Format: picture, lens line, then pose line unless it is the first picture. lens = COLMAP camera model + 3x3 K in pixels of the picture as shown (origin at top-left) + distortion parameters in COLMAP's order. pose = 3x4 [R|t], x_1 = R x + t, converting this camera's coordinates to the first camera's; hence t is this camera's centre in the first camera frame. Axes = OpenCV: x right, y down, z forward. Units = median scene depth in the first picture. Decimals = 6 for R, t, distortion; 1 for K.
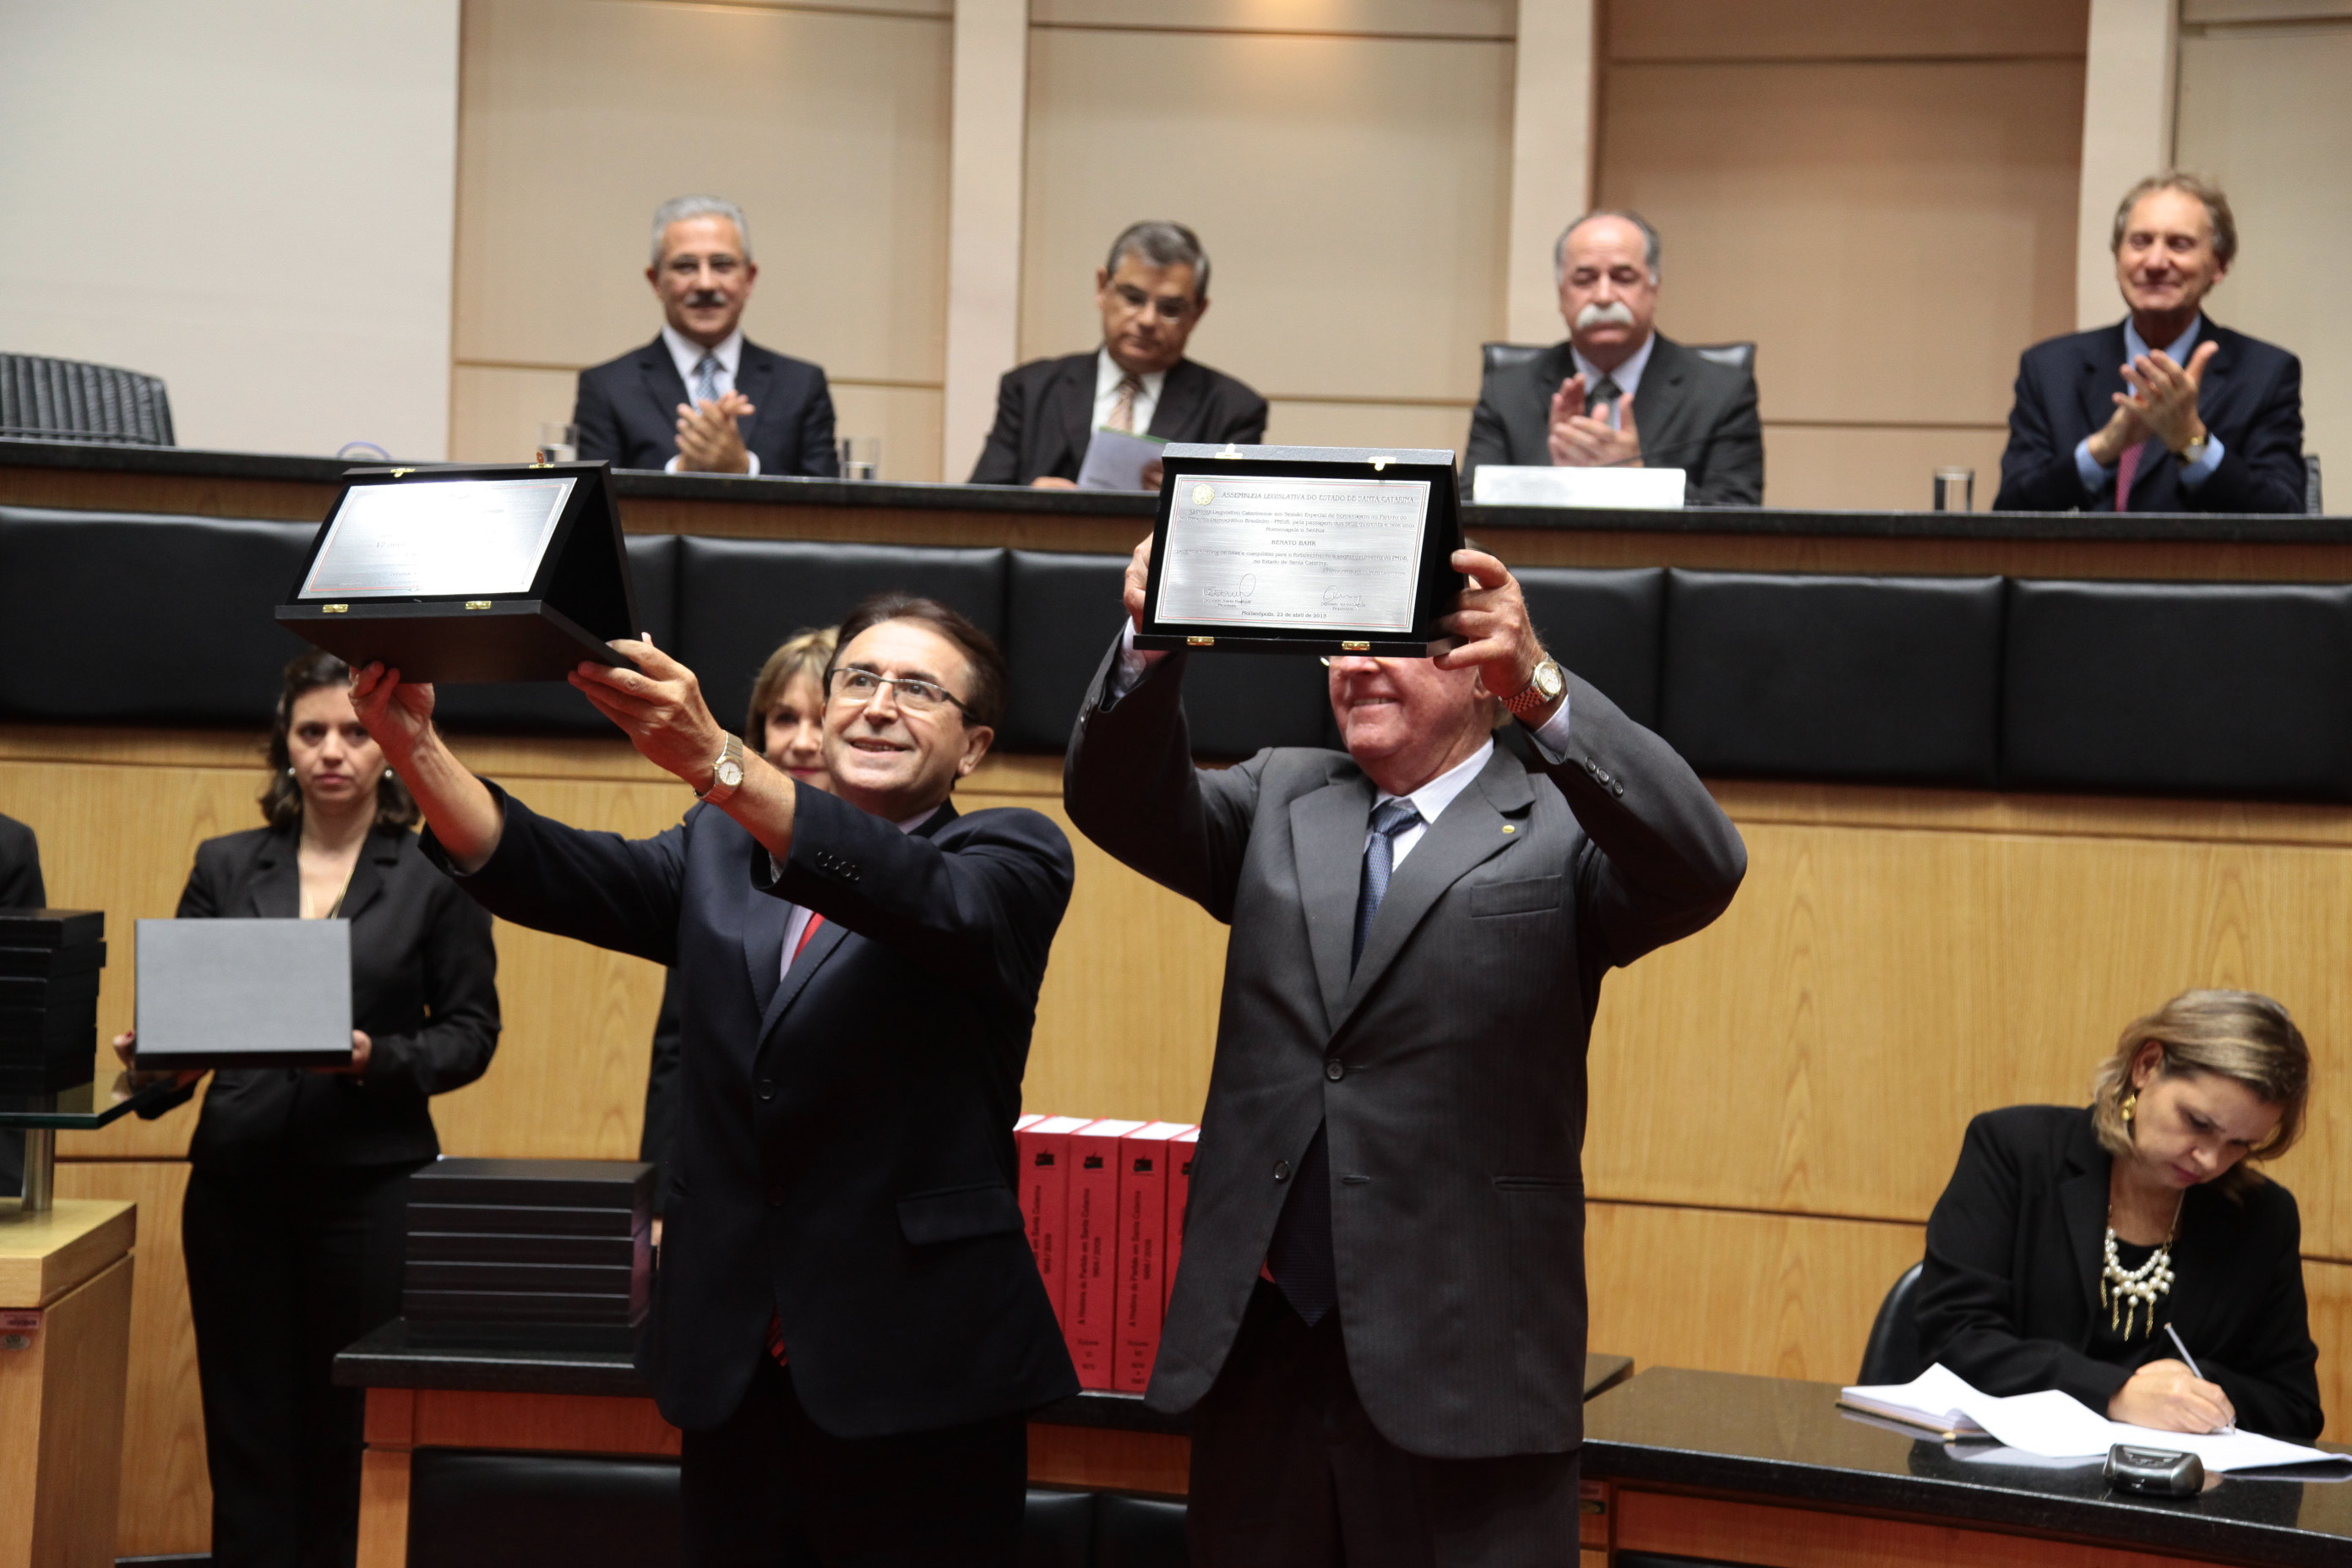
lens RADIAL K [[4190.4, 0, 1153.2], [0, 4190.4, 781.0], [0, 0, 1]] dist [0.278691, 0.000000]
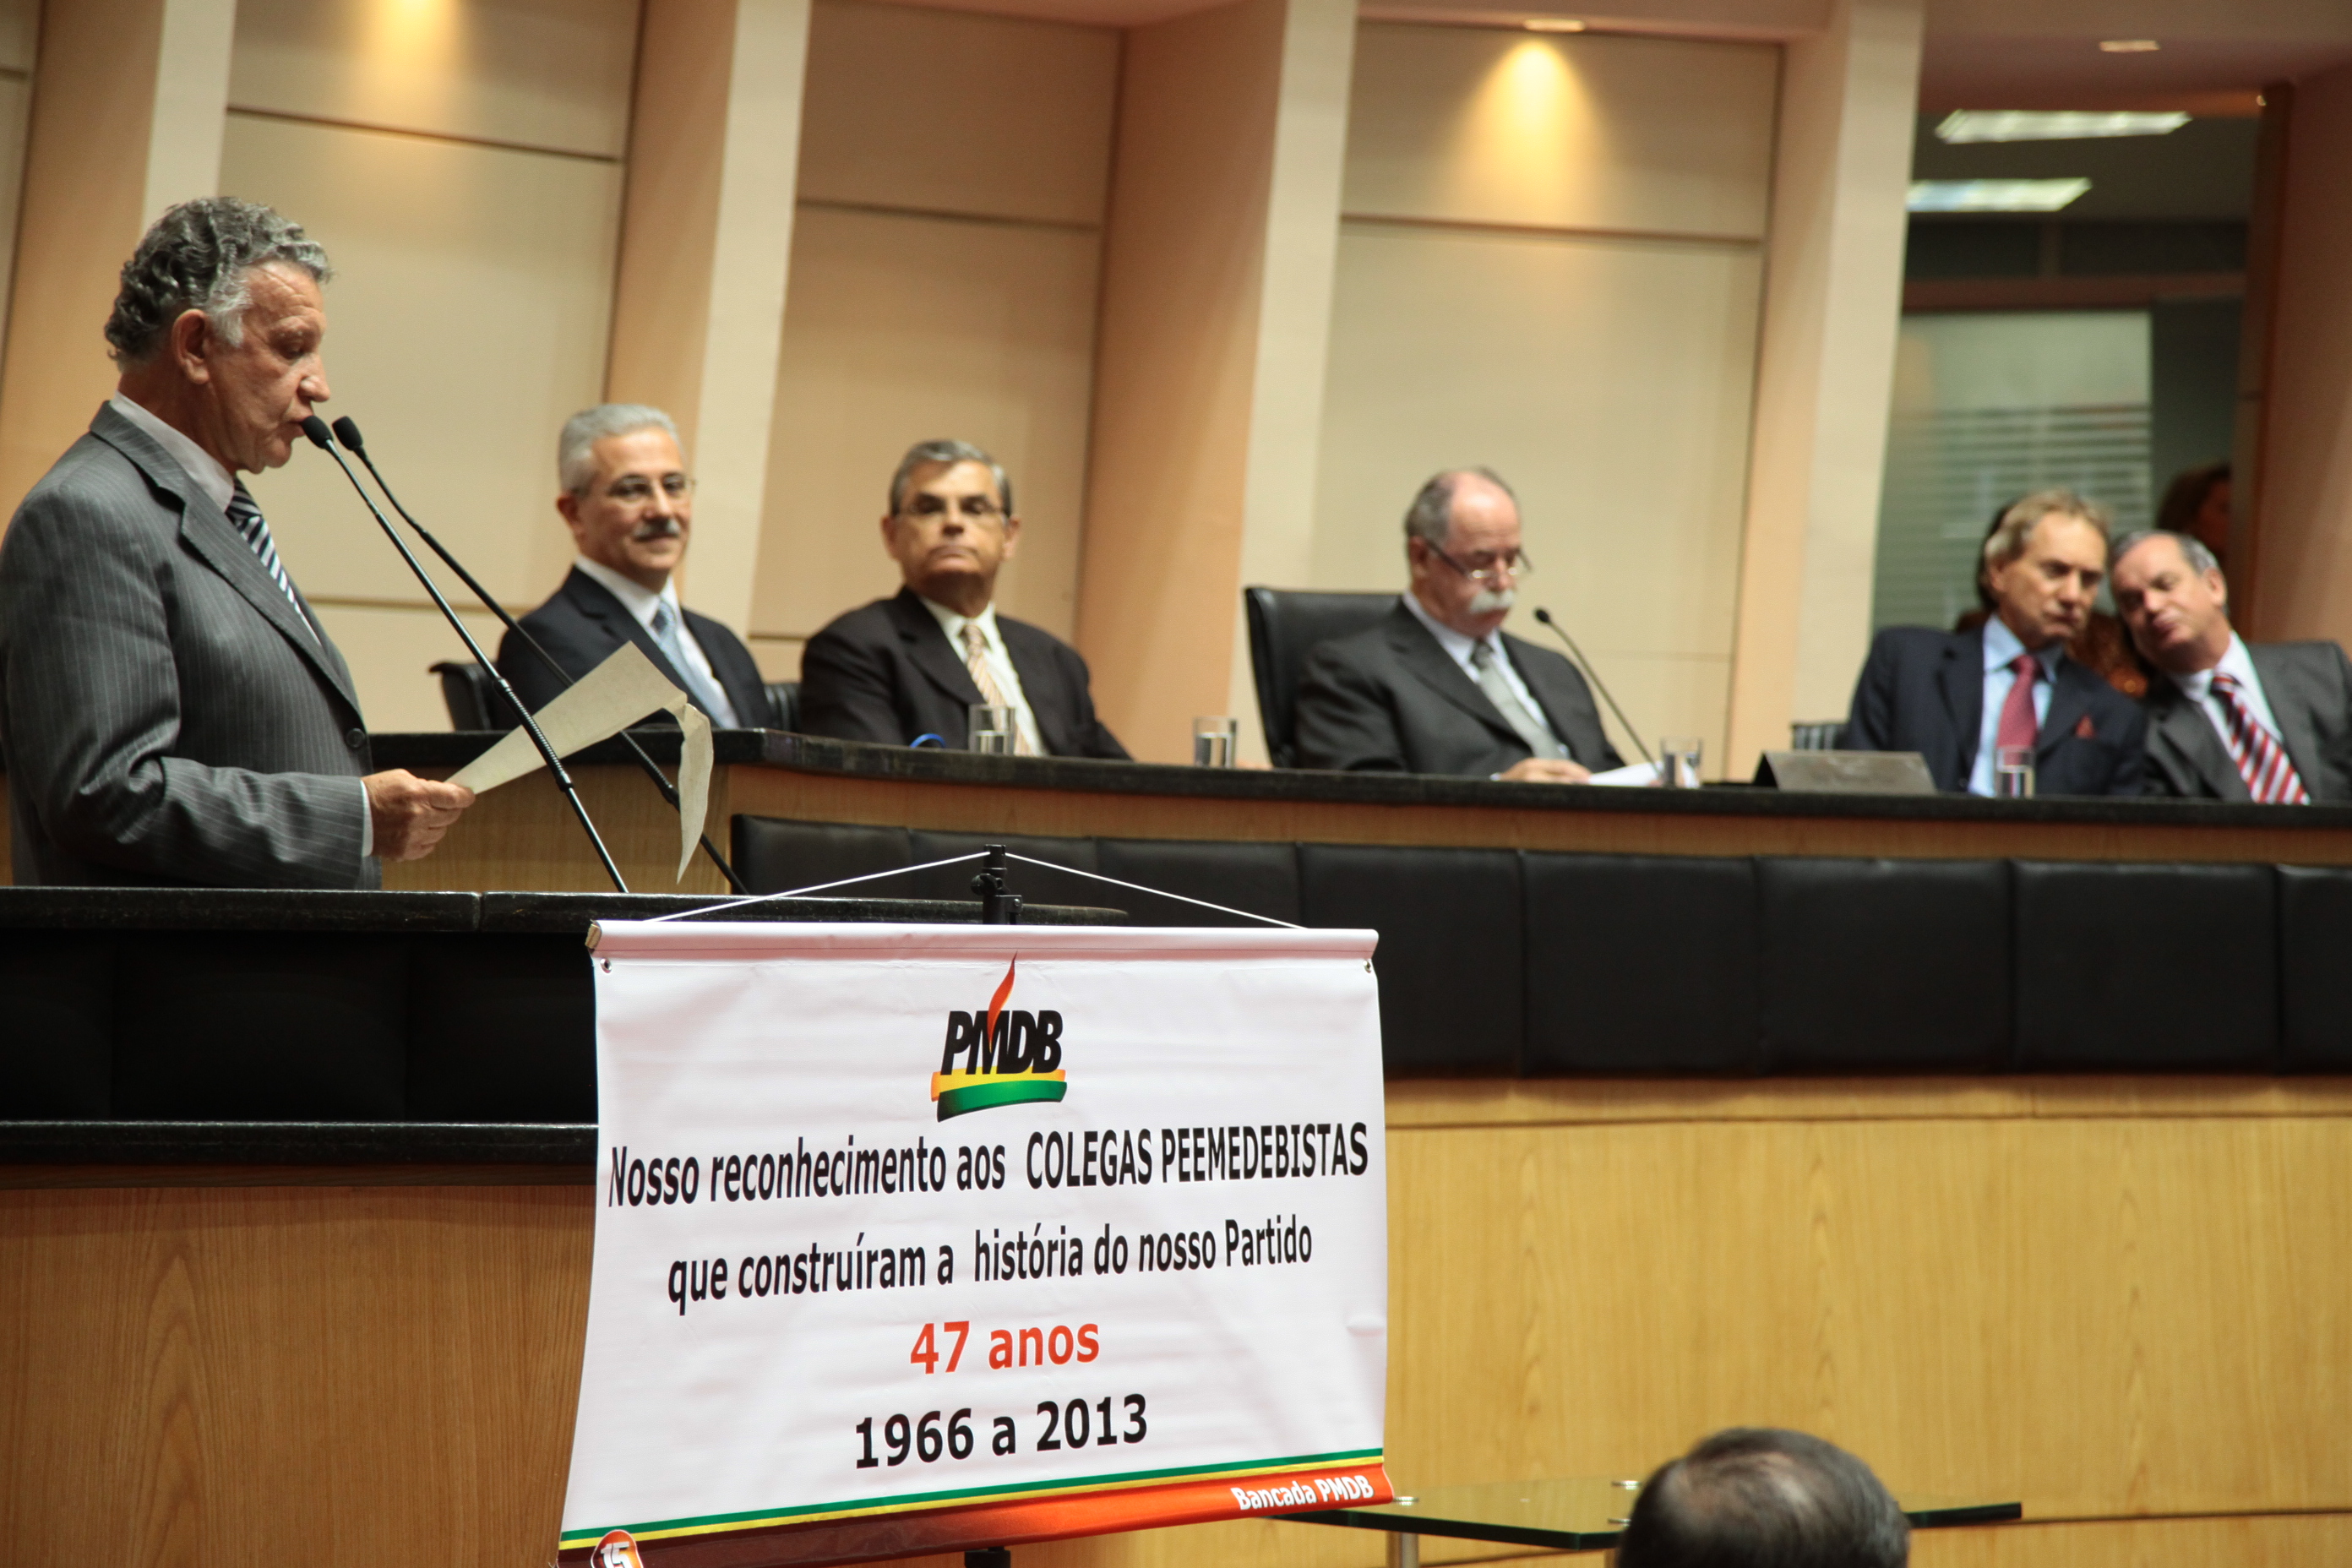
lens RADIAL K [[6875.1, 0, 1174.1], [0, 6875.1, 803.3], [0, 0, 1]] dist [0.723269, 0.000000]
pose [[0.666832, -0.016119, 0.745034, -1.216130], [0.034990, 0.999341, -0.009697, -0.055269], [-0.744386, 0.032535, 0.666956, 0.078420]]
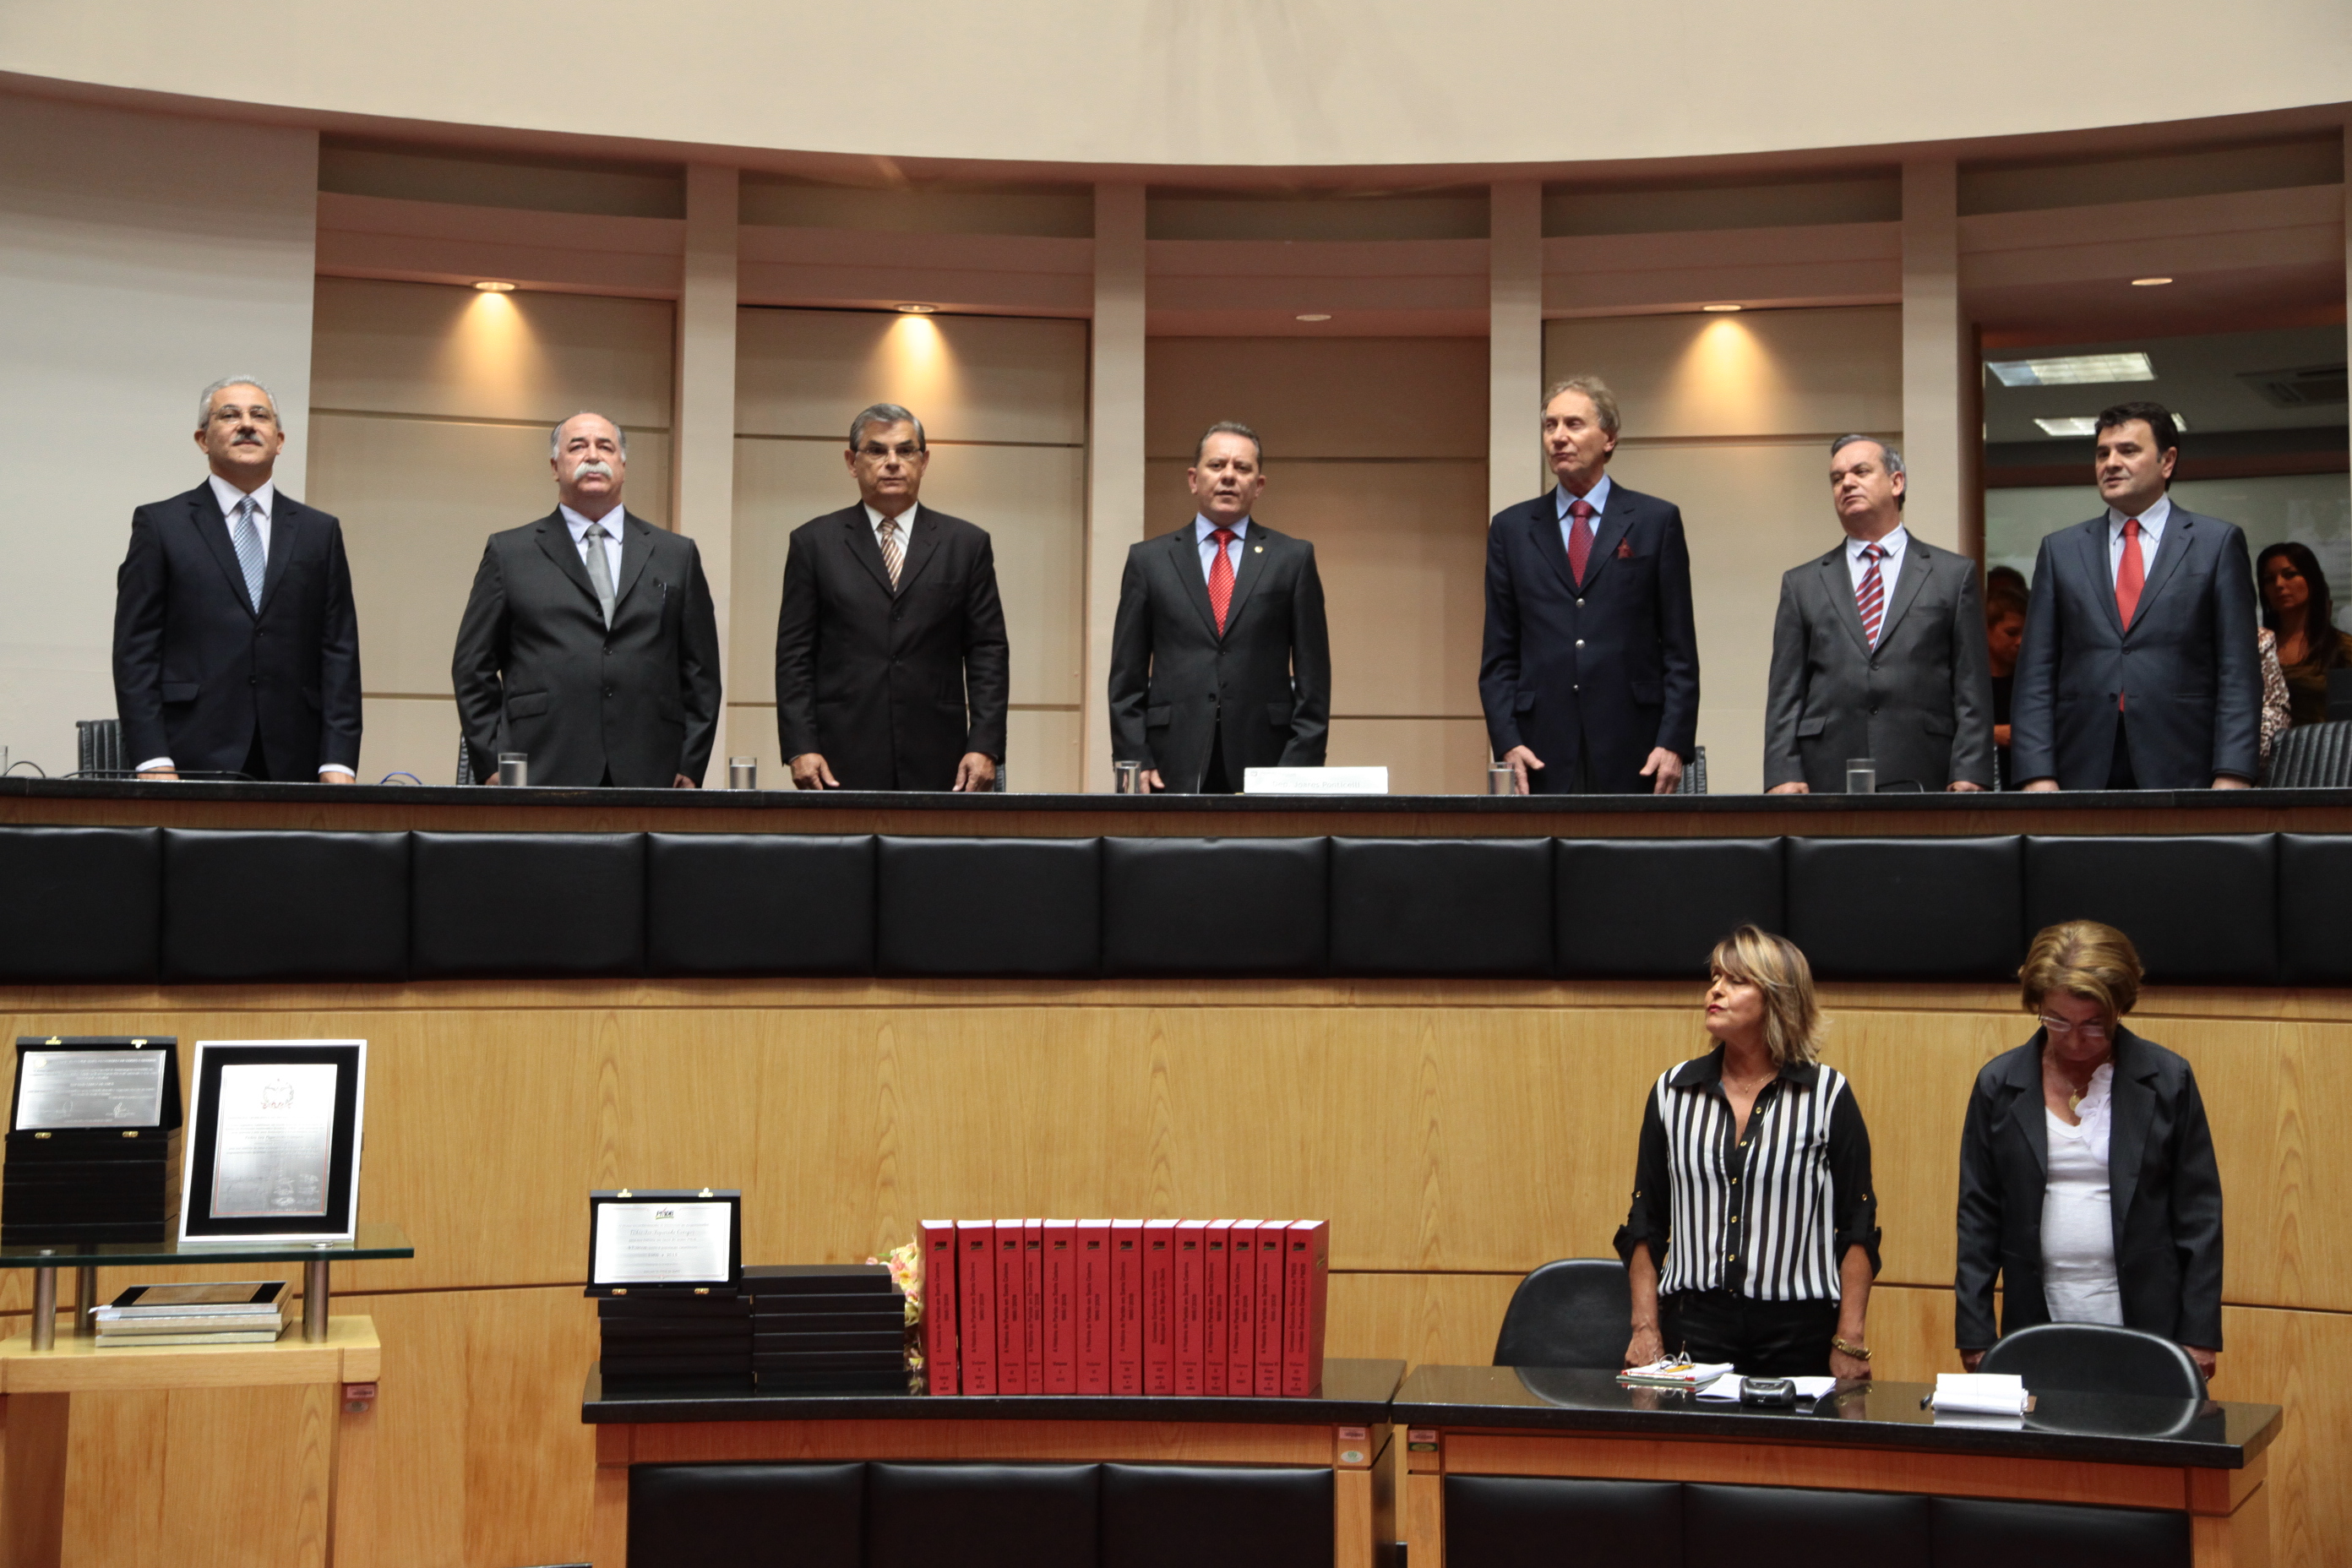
lens RADIAL K [[3719.4, 0, 1167.5], [0, 3719.4, 750.0], [0, 0, 1]] dist [0.216304, 0.000000]
pose [[0.978644, -0.023476, 0.204216, -0.202416], [0.035780, 0.997746, -0.056764, -0.008546], [-0.202423, 0.062859, 0.977279, -0.269017]]
